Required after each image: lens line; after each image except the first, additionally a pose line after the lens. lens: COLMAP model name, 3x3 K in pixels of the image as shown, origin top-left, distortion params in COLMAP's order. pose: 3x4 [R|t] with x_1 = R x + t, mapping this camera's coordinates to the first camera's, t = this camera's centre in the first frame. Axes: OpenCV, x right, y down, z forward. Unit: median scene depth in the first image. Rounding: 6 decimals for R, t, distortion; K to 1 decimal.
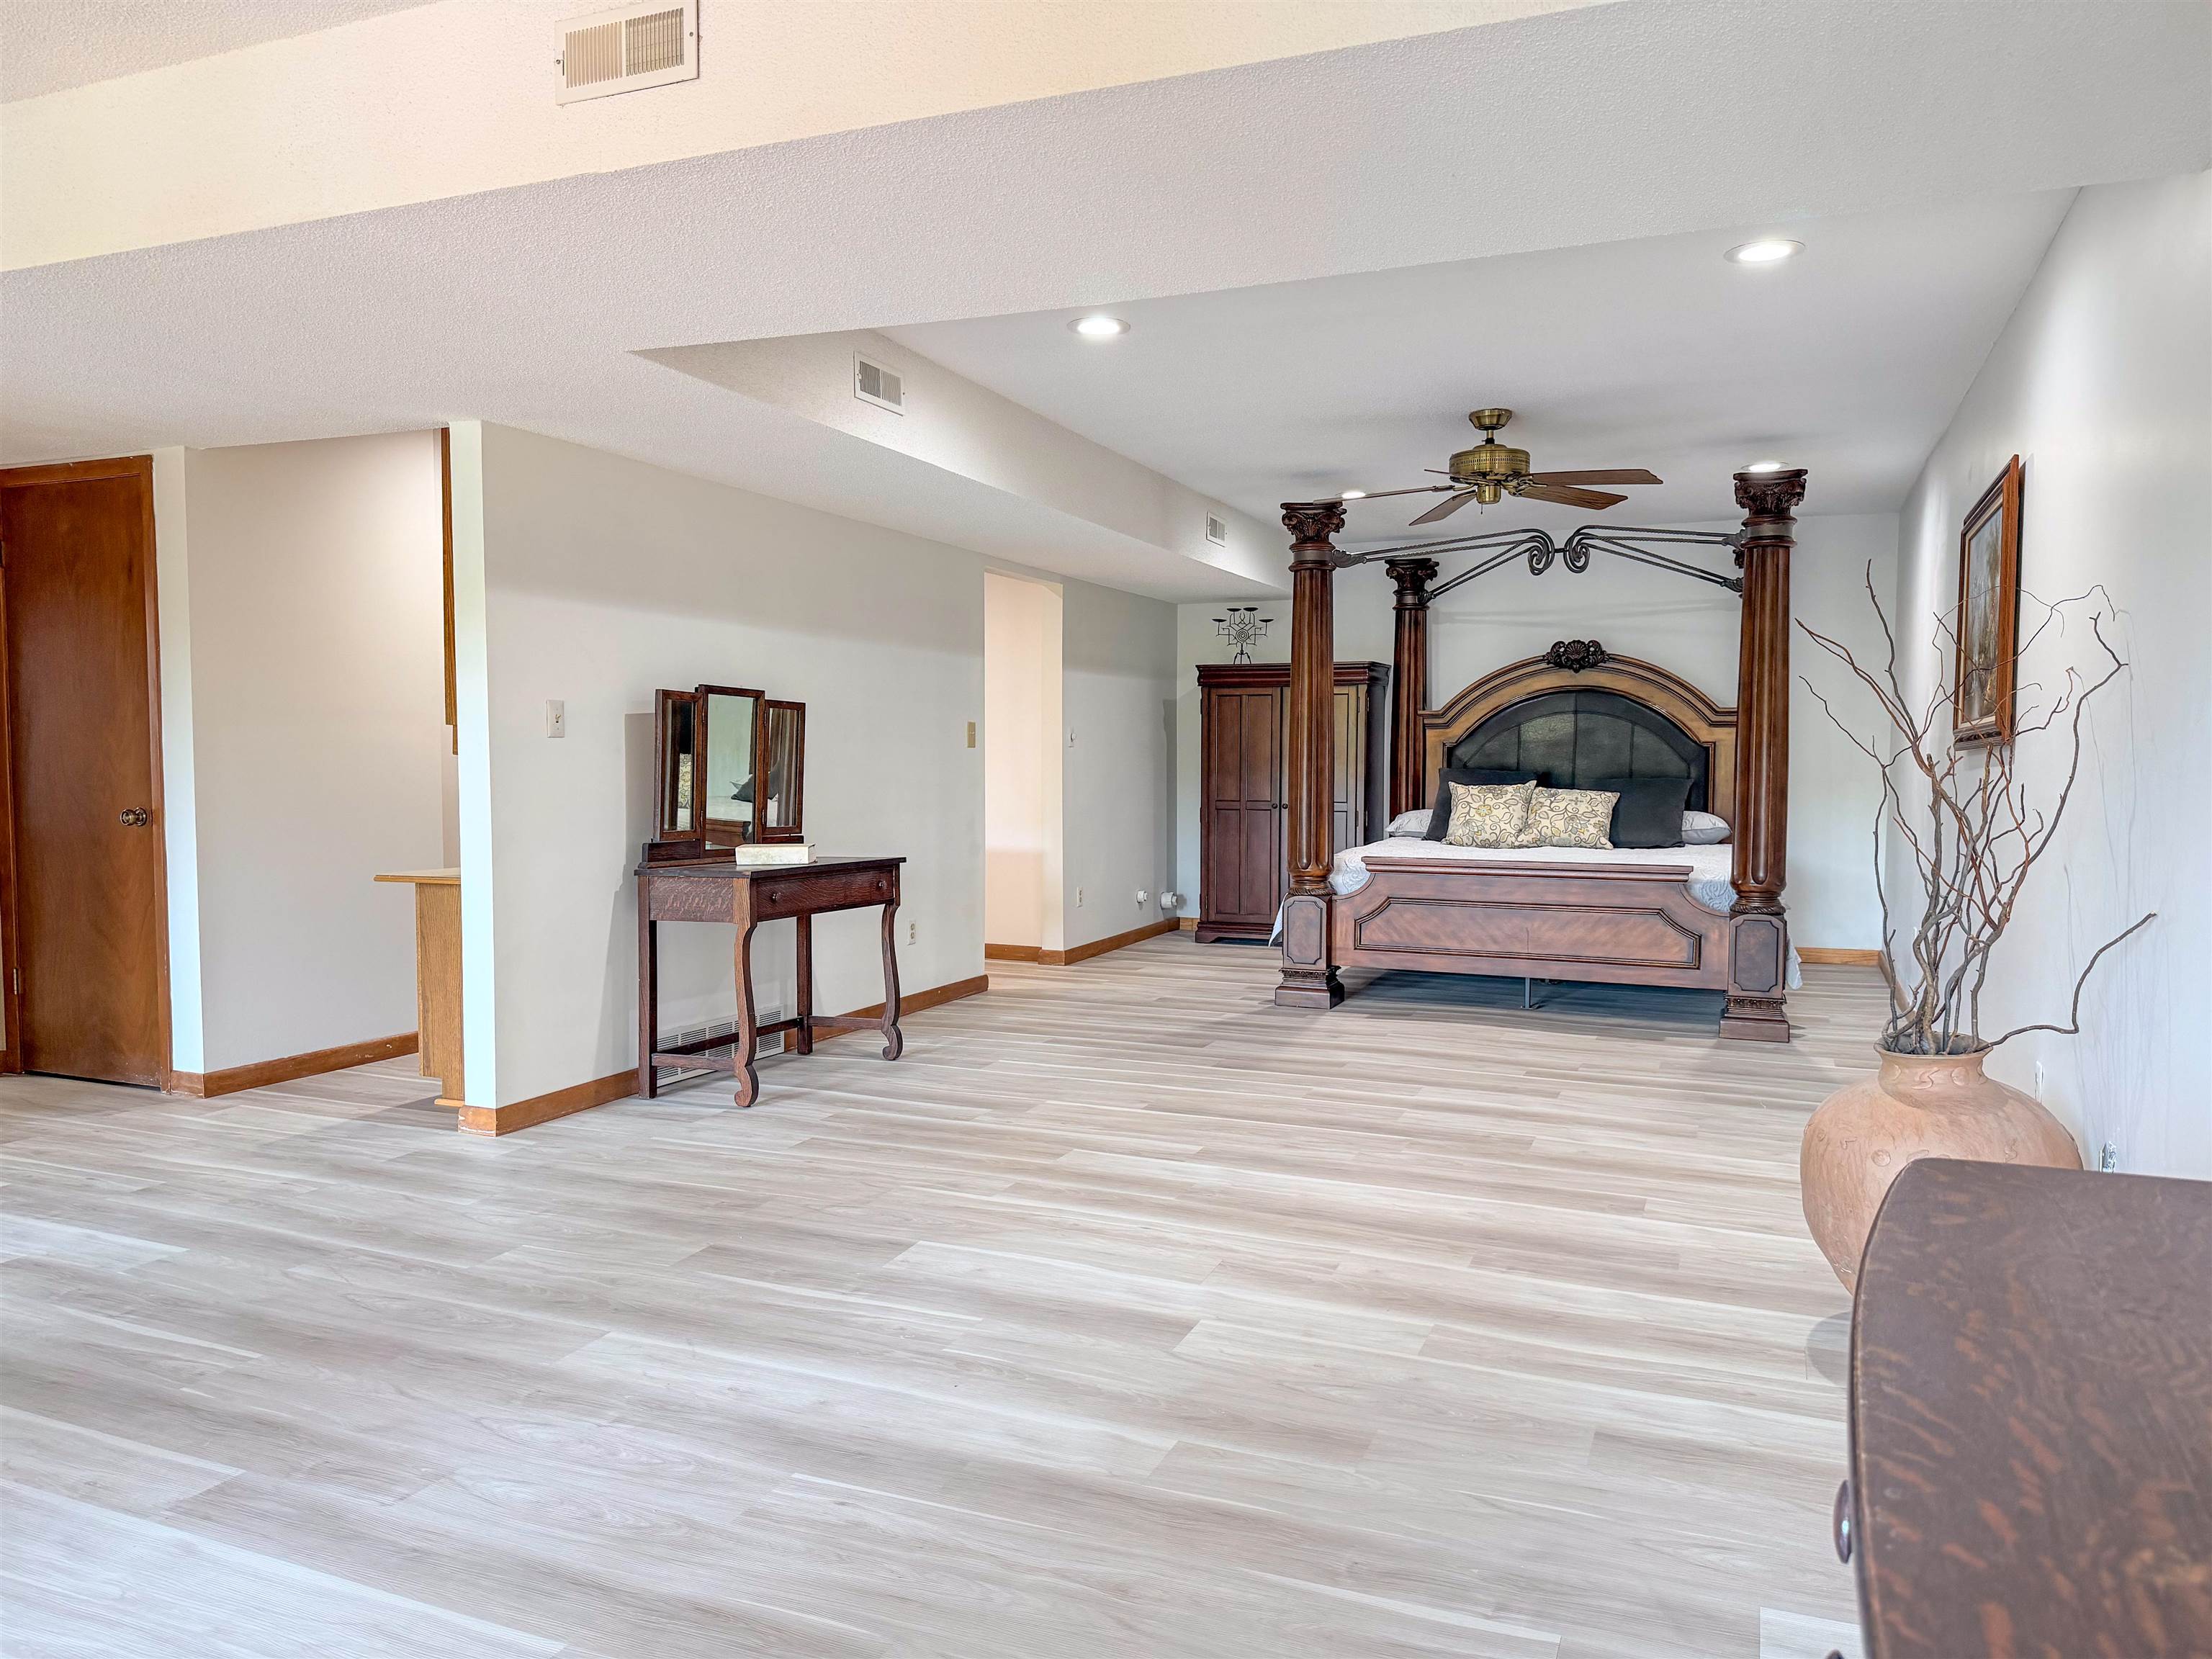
lens RADIAL K [[1521.4, 0, 1102.4], [0, 1521.4, 830.6], [0, 0, 1]] dist [0.045715, -0.009843]
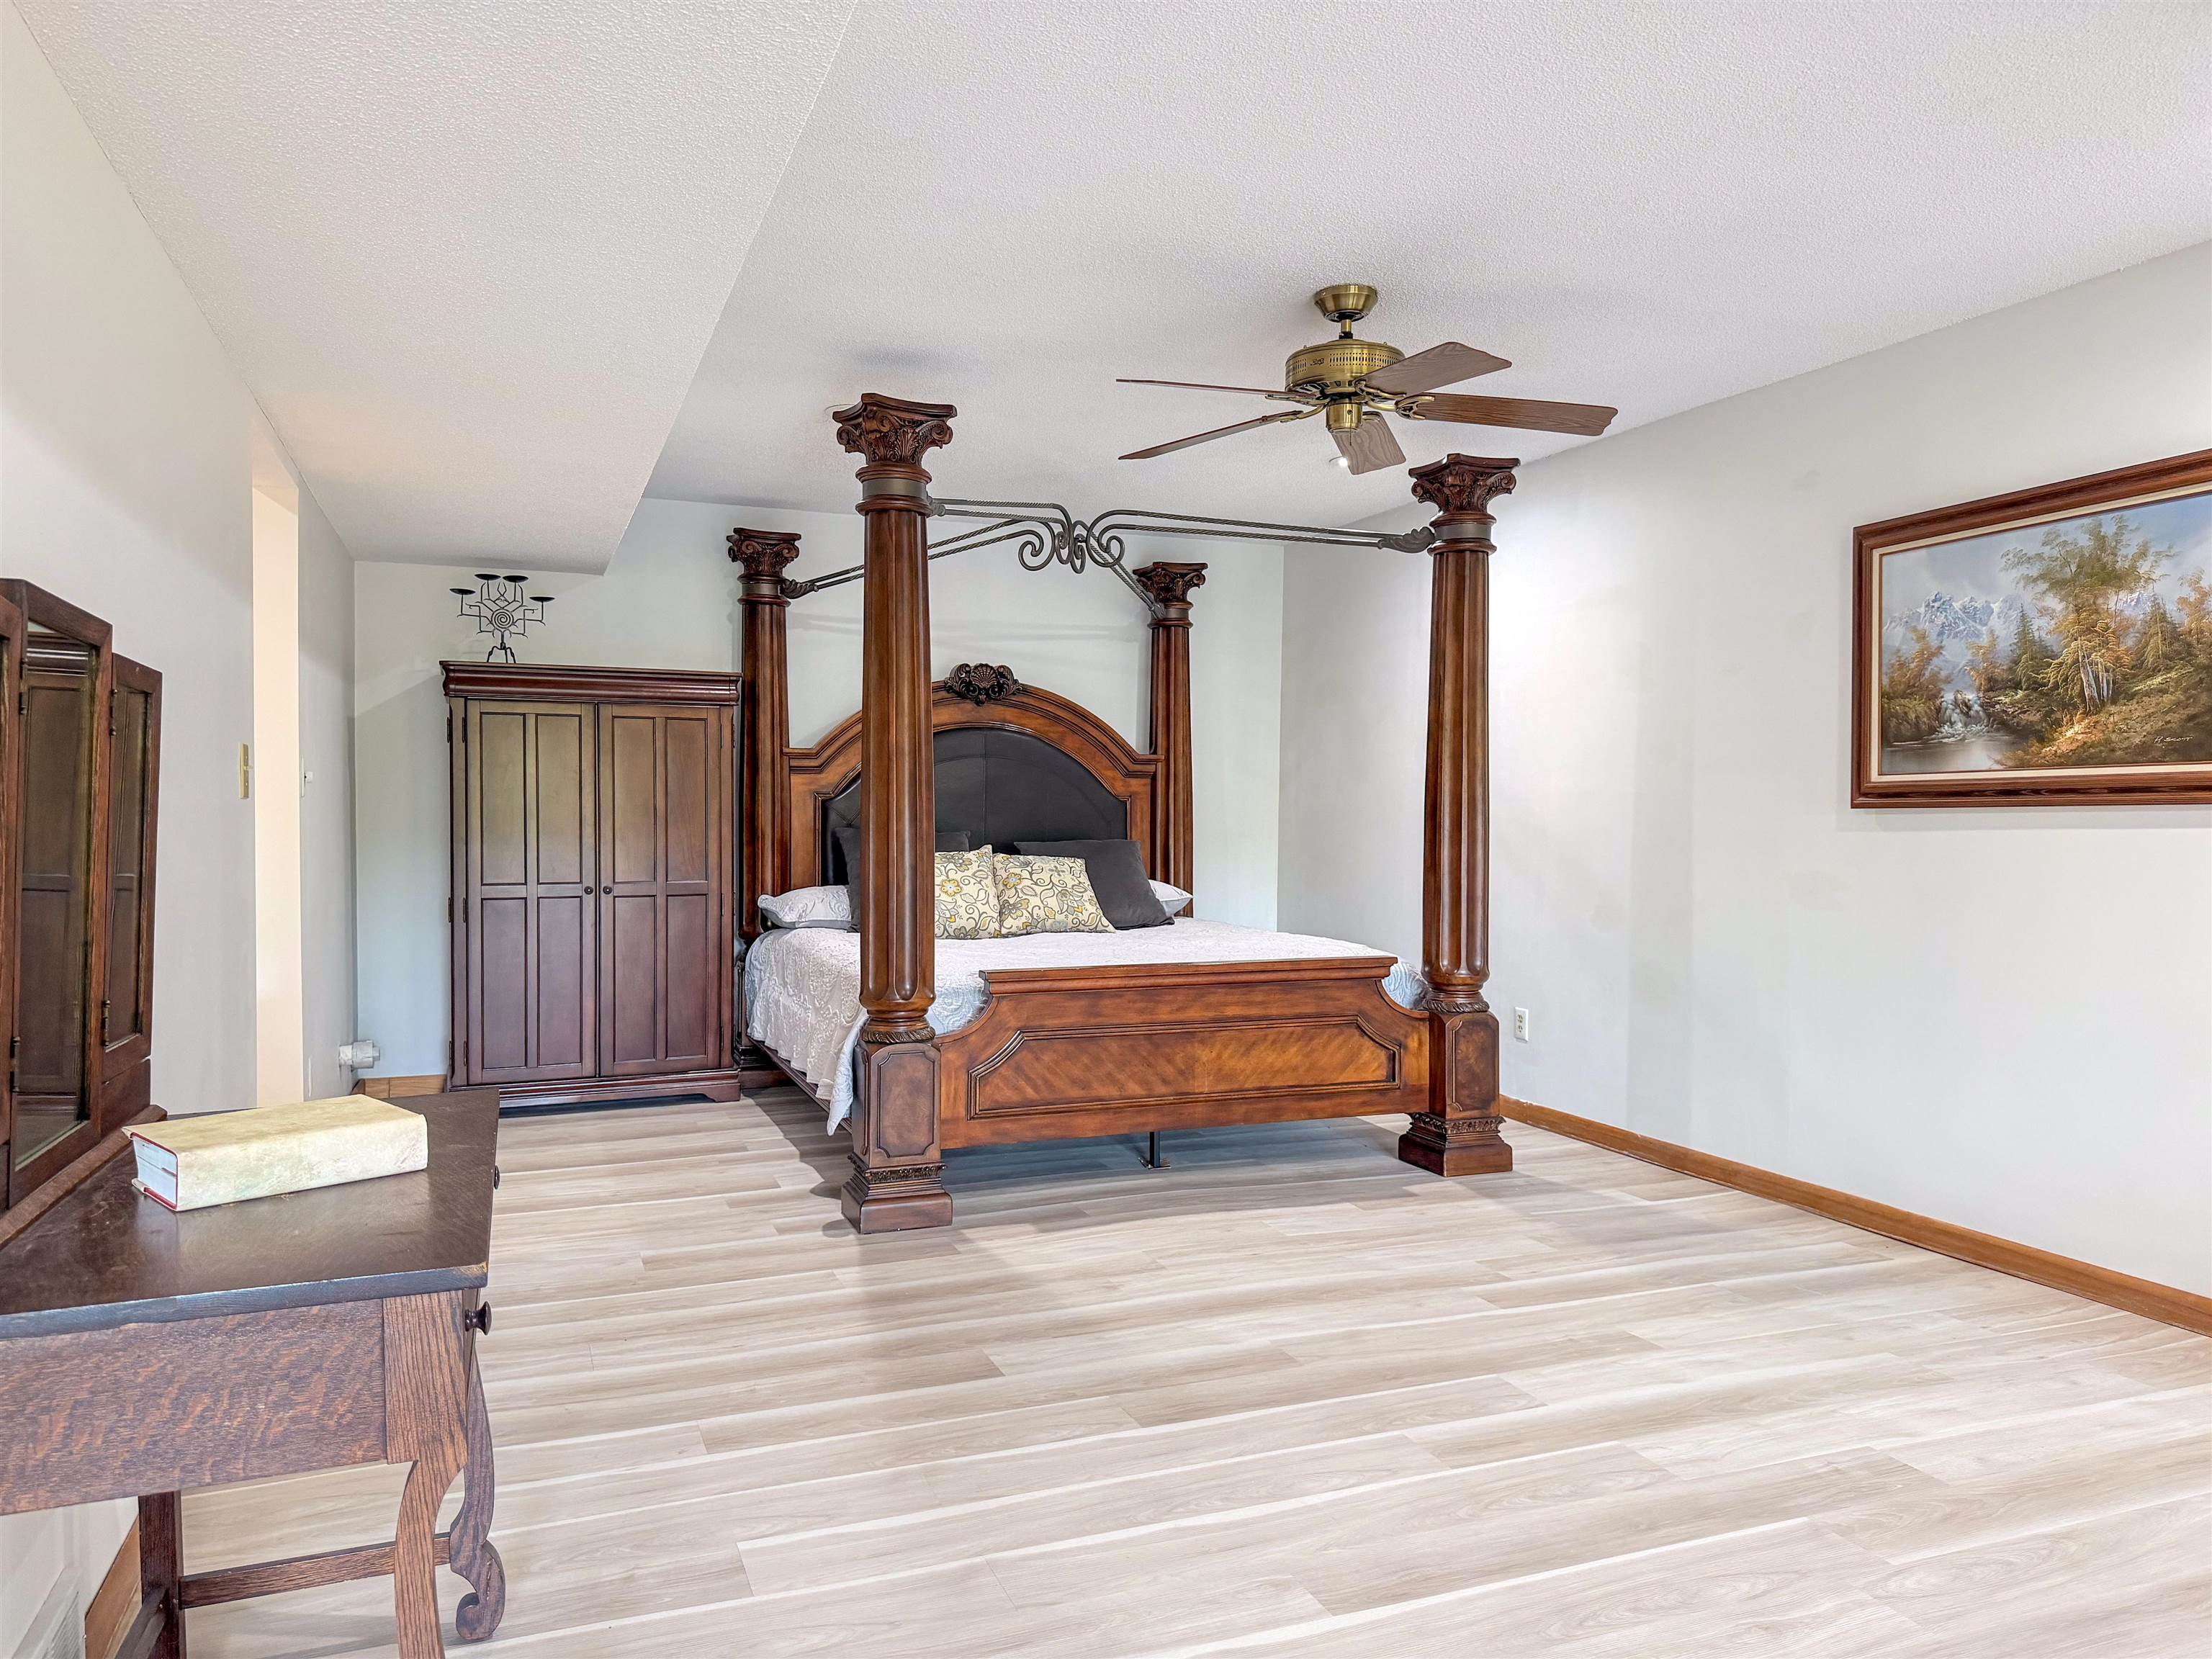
lens RADIAL K [[1521.4, 0, 1111.4], [0, 1521.4, 828.6], [0, 0, 1]] dist [0.045715, -0.009843]
pose [[0.709721, -0.006295, 0.704455, -0.207084], [0.032897, 0.999165, -0.024215, -0.021811], [-0.703714, 0.040360, 0.709336, 0.447231]]
